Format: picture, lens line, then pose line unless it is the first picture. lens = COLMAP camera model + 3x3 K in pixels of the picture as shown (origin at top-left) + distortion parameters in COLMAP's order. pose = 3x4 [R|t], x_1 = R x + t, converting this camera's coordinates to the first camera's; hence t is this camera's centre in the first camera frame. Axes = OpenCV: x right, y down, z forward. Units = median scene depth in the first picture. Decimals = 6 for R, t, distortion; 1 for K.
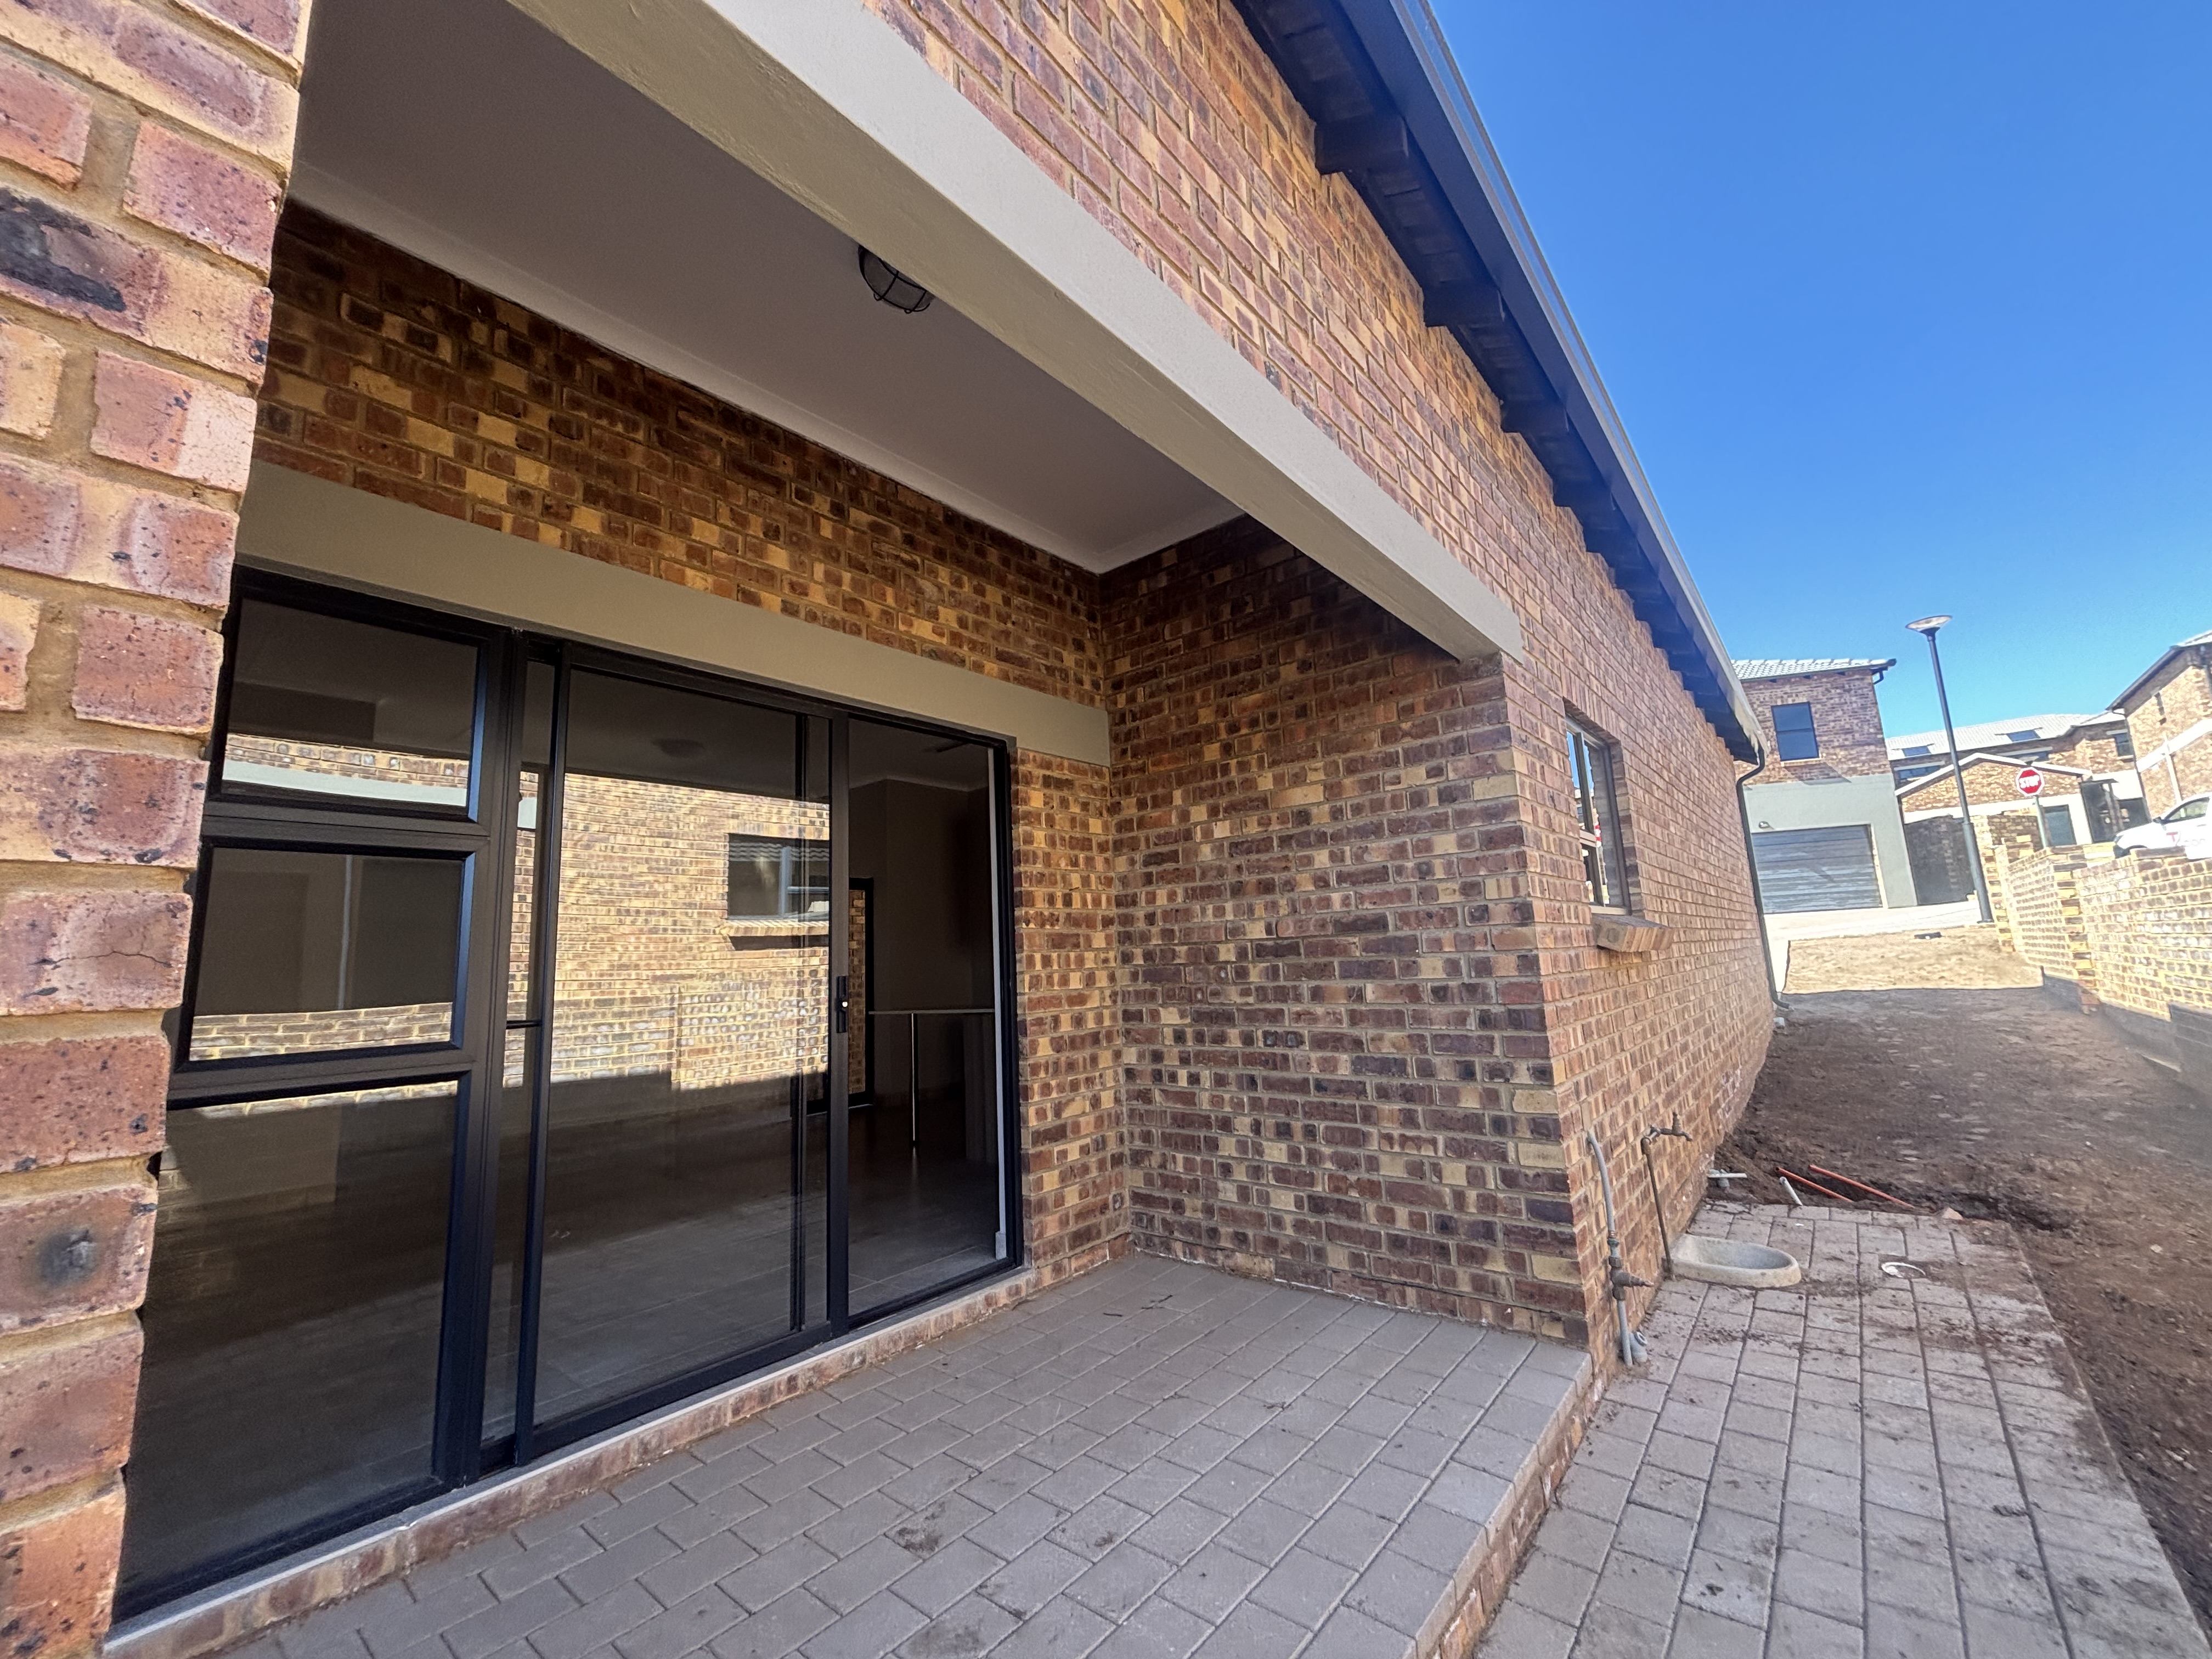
lens RADIAL K [[878.7, 0, 1106.0], [0, 878.7, 829.5], [0, 0, 1]] dist [-0.000857, -0.000152]
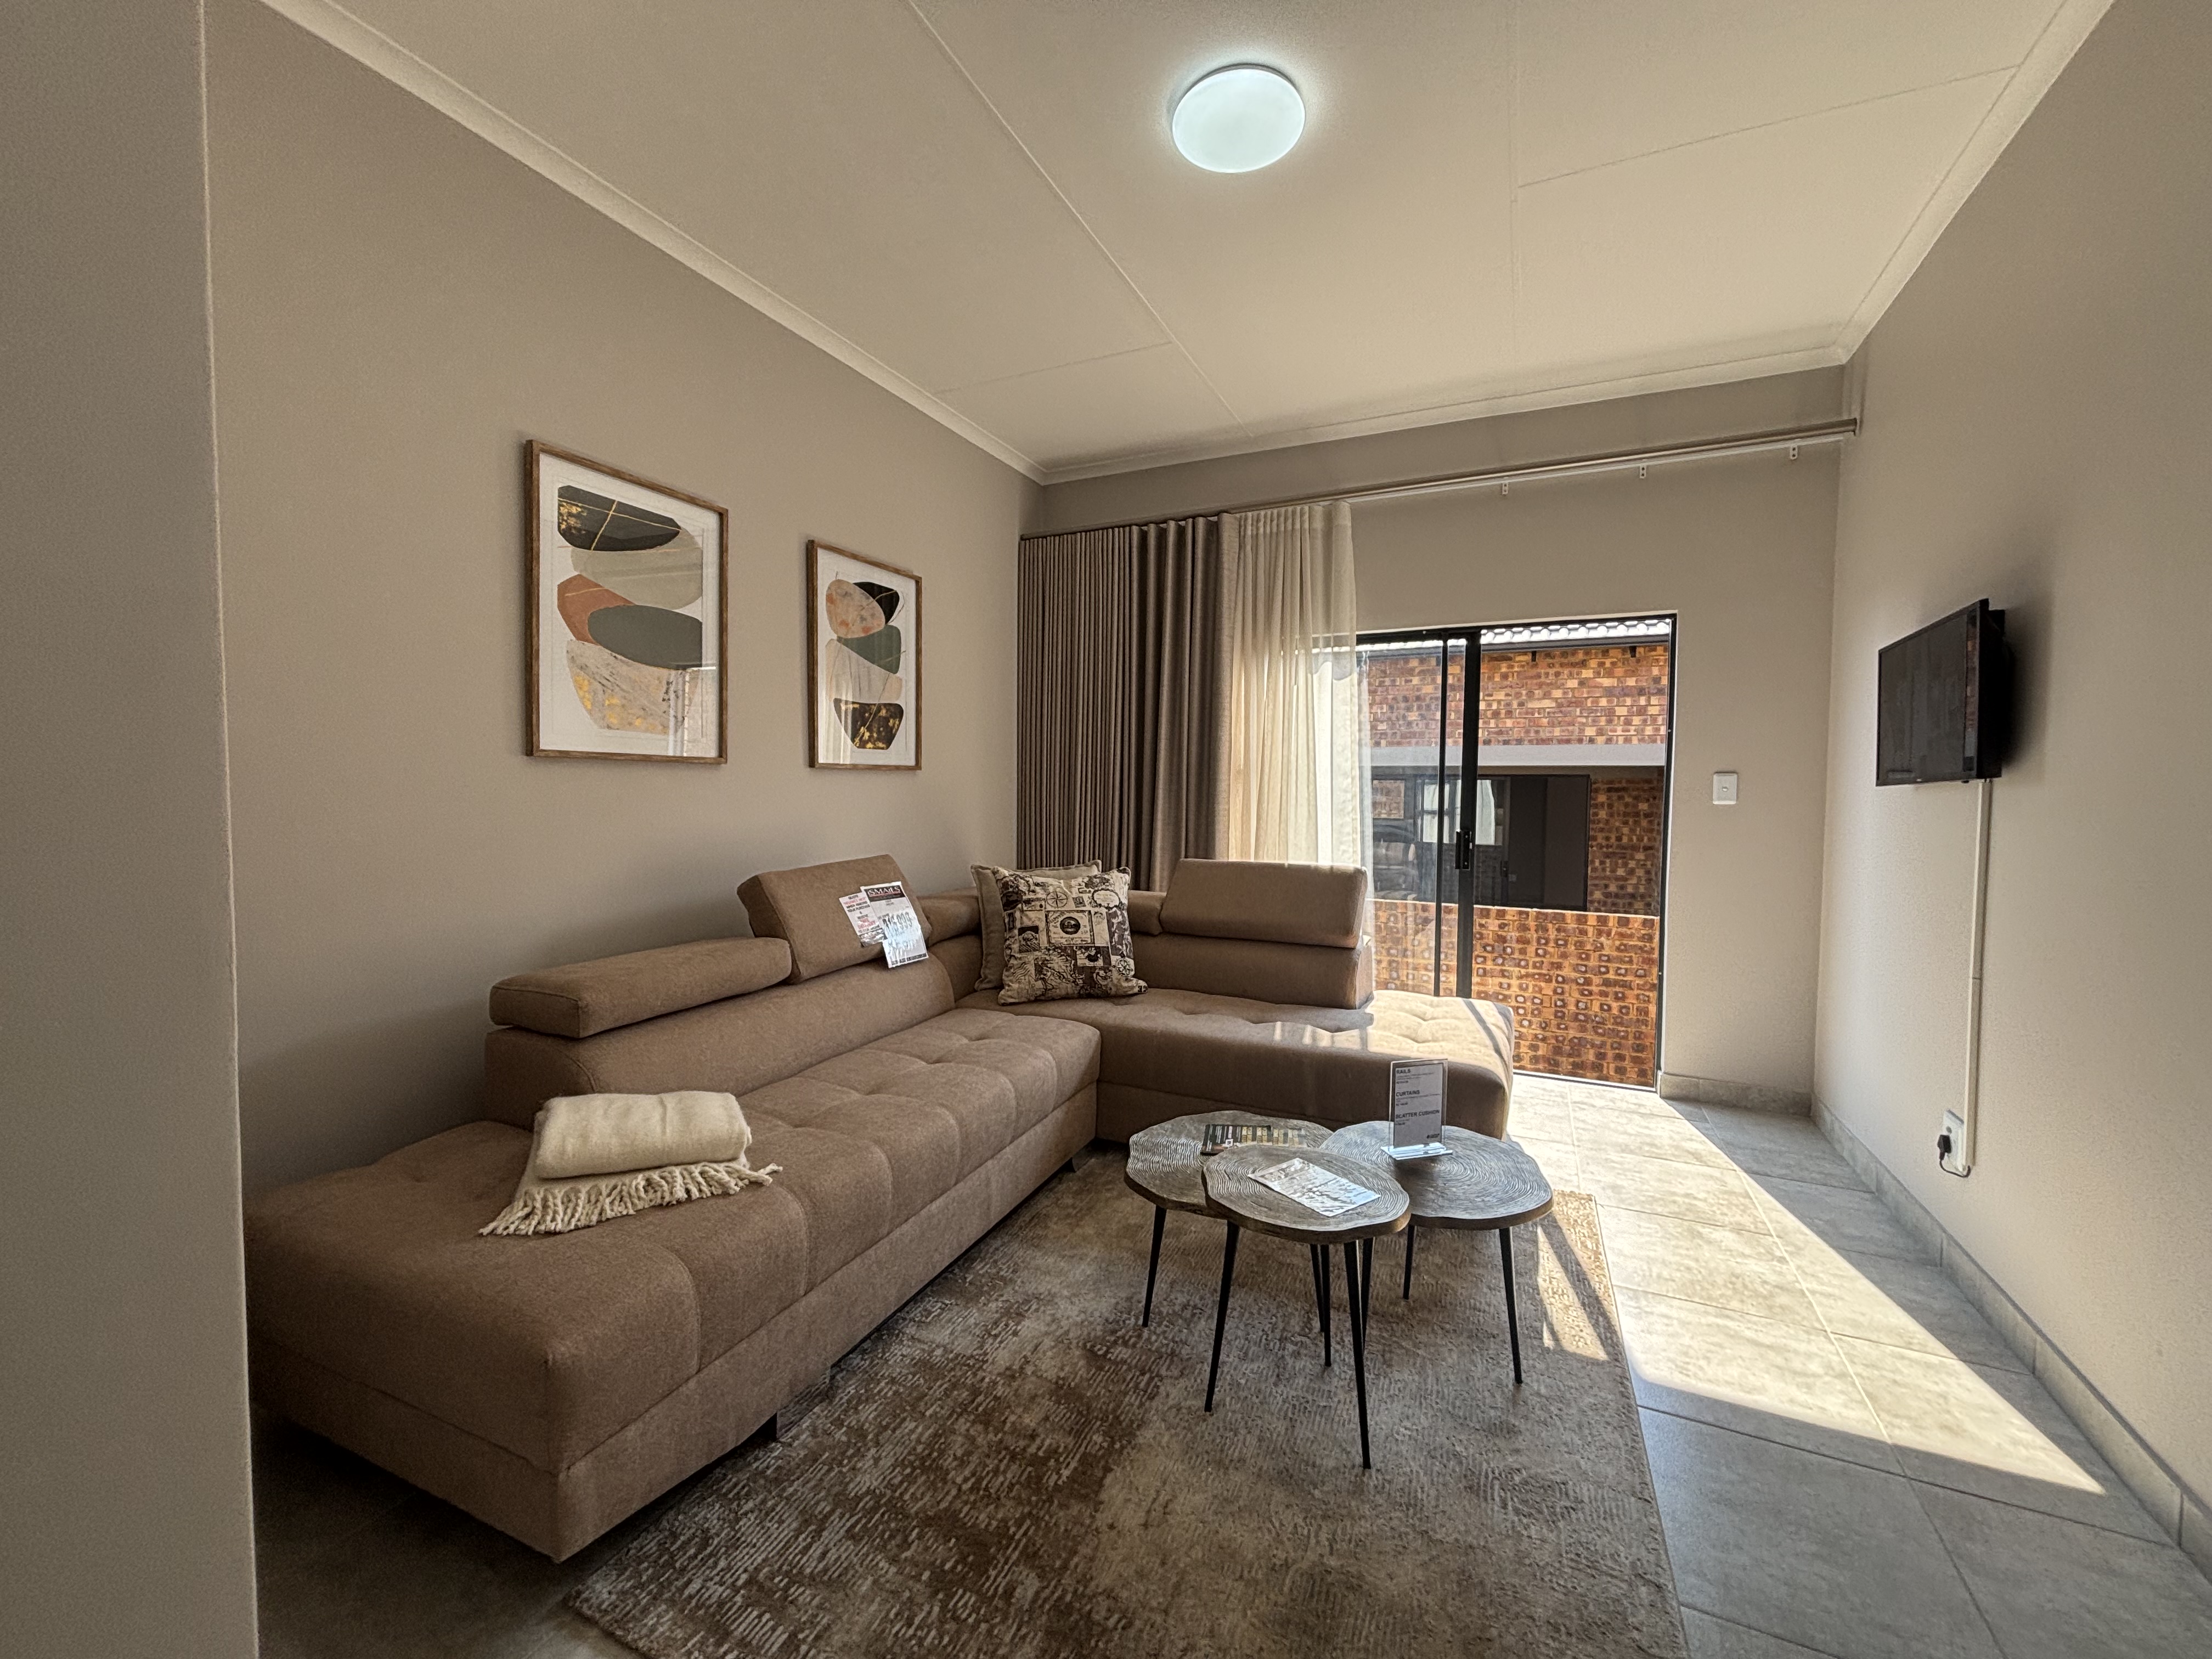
lens RADIAL K [[878.7, 0, 1106.0], [0, 878.7, 829.5], [0, 0, 1]] dist [-0.000857, -0.000152]
pose [[0.249160, 0.091994, -0.964083, 1.938826], [0.132707, 0.982845, 0.128081, -0.442978], [0.959327, -0.159853, 0.232678, -0.919106]]
